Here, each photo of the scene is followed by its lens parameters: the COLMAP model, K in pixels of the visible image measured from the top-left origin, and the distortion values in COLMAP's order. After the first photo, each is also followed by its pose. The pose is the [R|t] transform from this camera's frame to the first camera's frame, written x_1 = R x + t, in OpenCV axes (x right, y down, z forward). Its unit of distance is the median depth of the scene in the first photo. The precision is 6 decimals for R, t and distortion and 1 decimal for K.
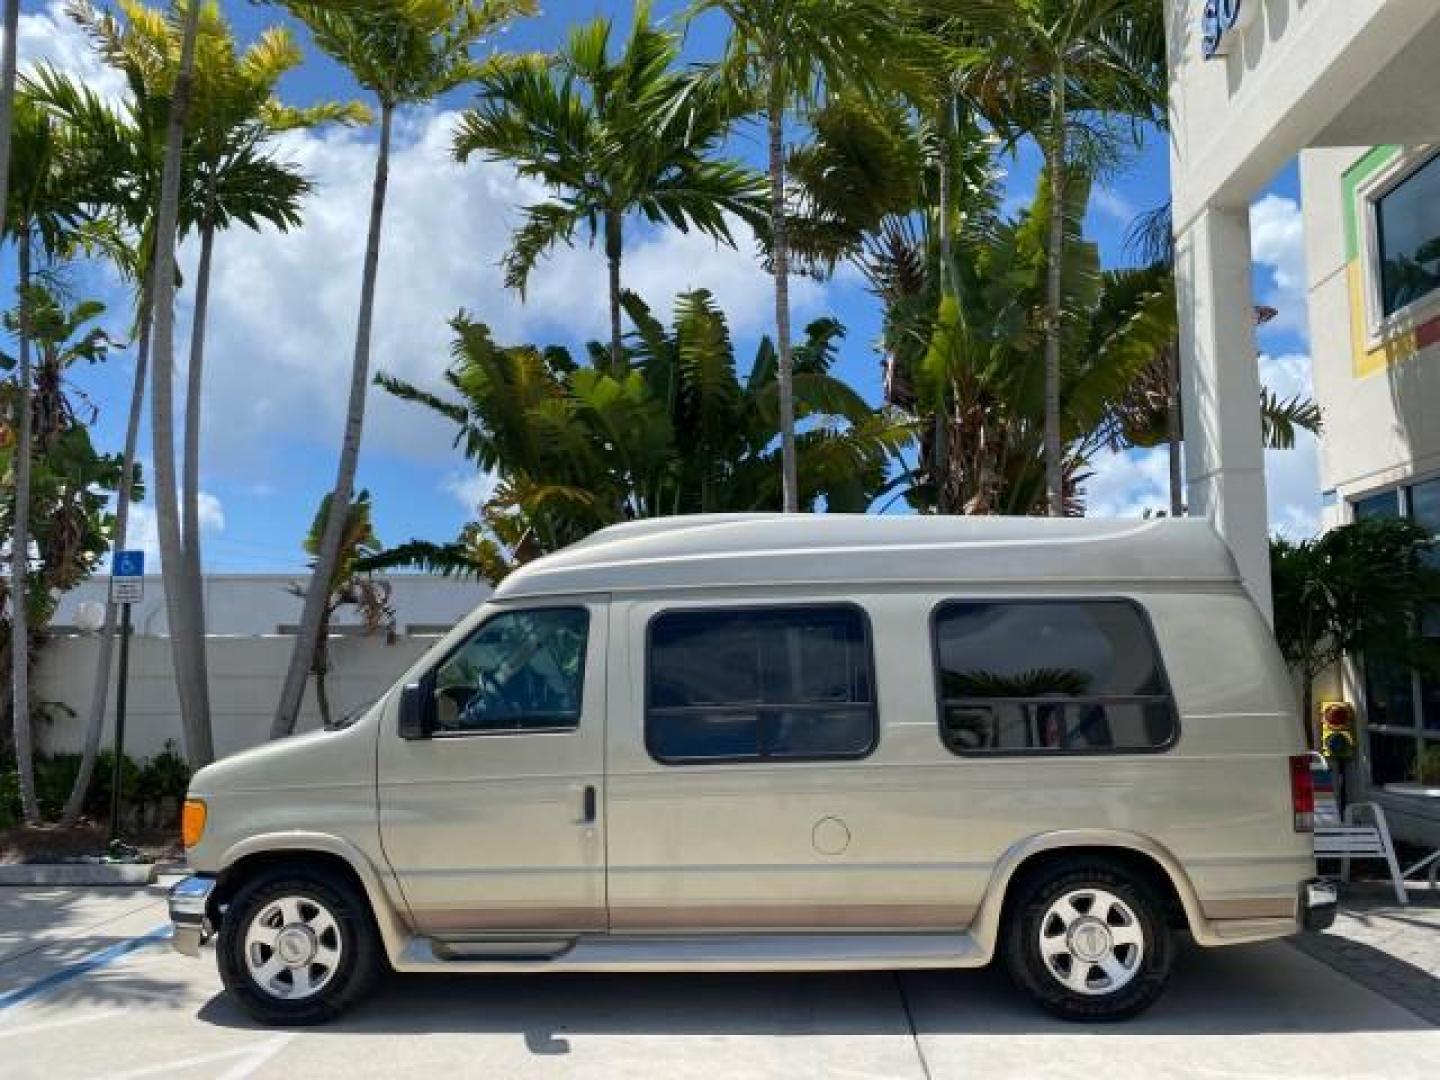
lens RADIAL K [[1087.6, 0, 722.2], [0, 1087.6, 538.5], [0, 0, 1]] dist [0.003716, 0.000565]
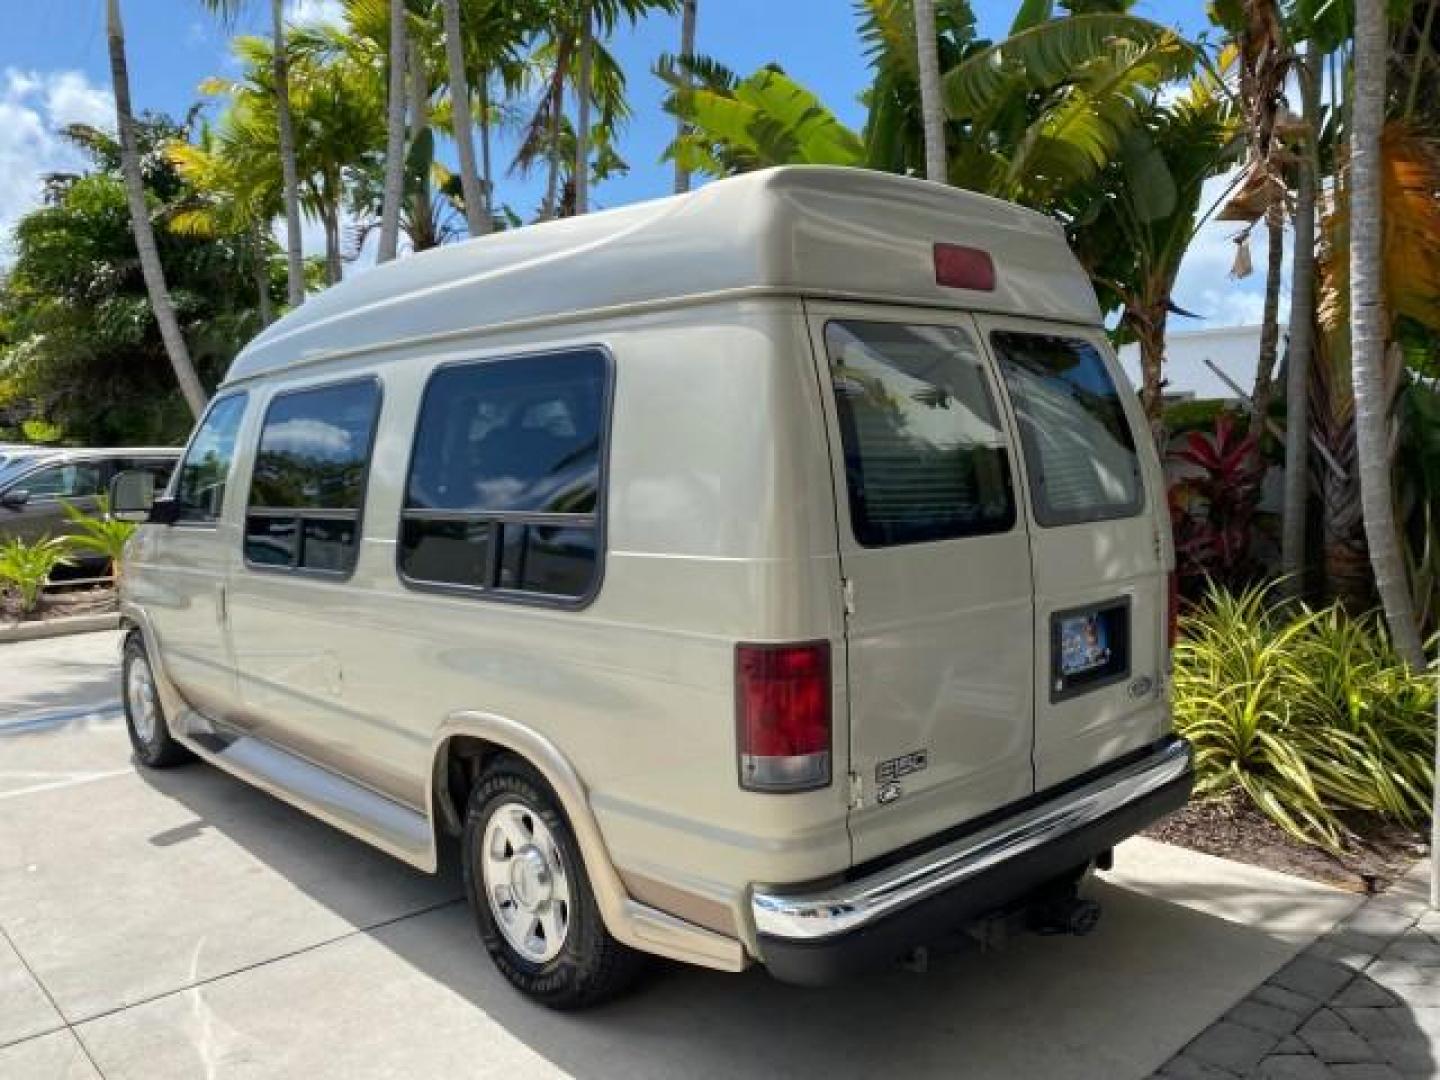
lens RADIAL K [[1114.7, 0, 715.5], [0, 1114.7, 529.8], [0, 0, 1]] dist [0.006300, 0.005246]
pose [[0.714162, 0.049046, -0.698260, 0.797958], [0.092241, 0.982249, 0.163335, 0.058798], [0.693877, -0.181056, 0.696961, 0.593632]]
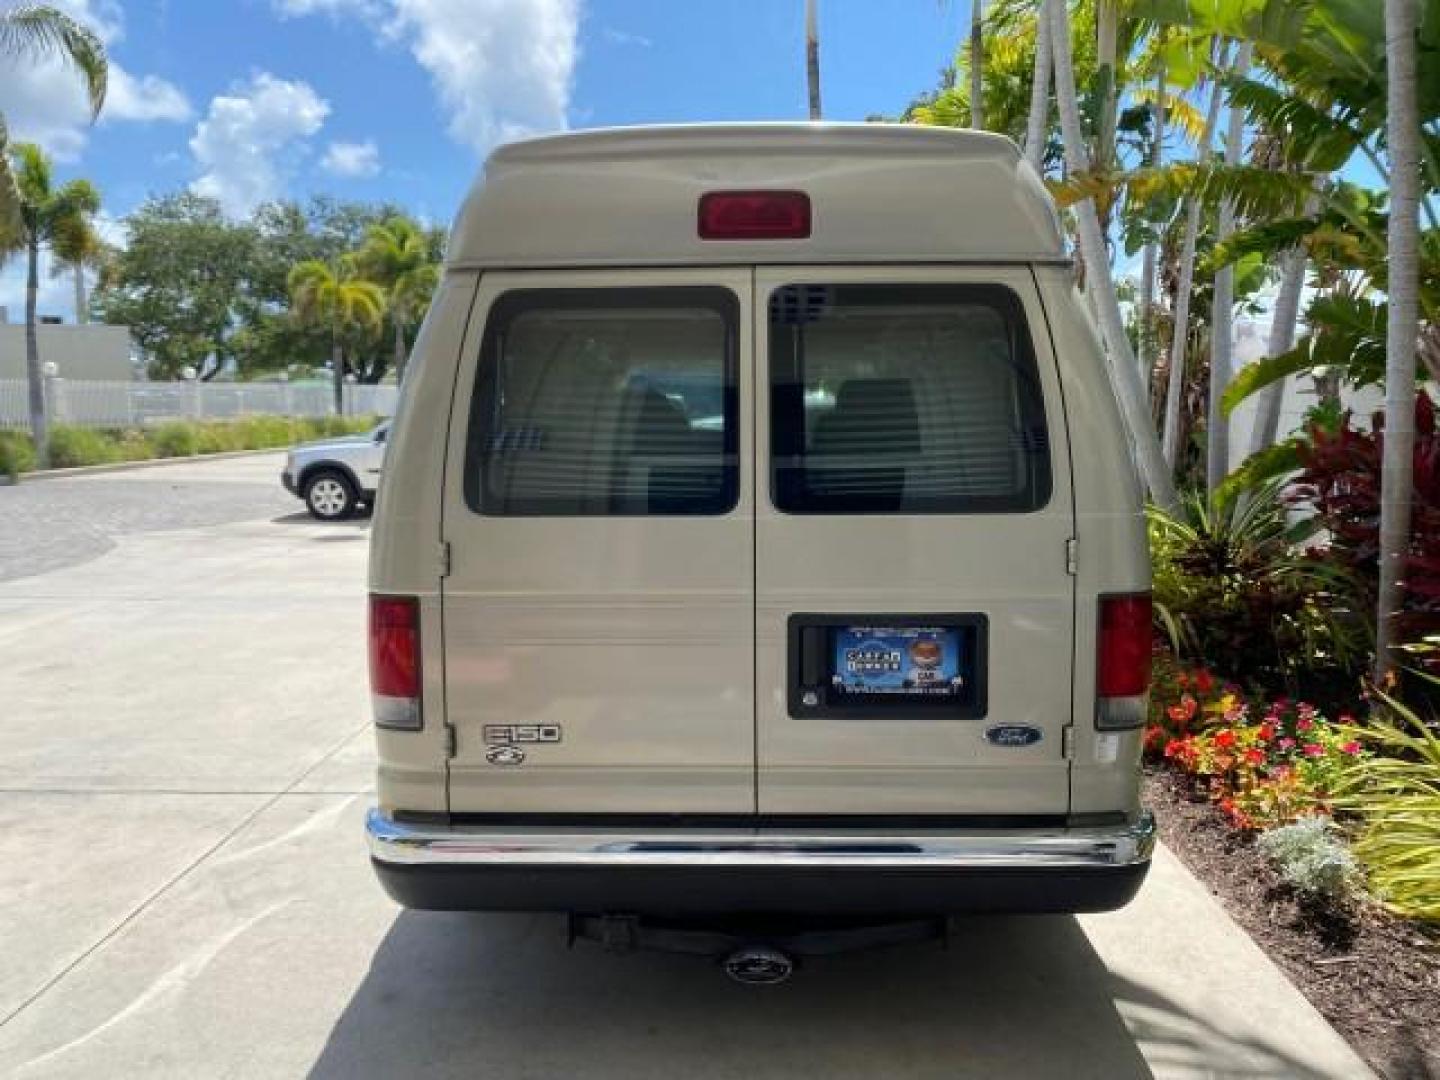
lens RADIAL K [[1104.7, 0, 719.8], [0, 1104.7, 527.3], [0, 0, 1]] dist [0.023742, -0.025426]
pose [[0.029721, 0.122066, -0.992077, 1.005811], [0.119750, 0.984932, 0.124774, 0.108668], [0.992359, -0.122509, 0.014655, 1.080084]]
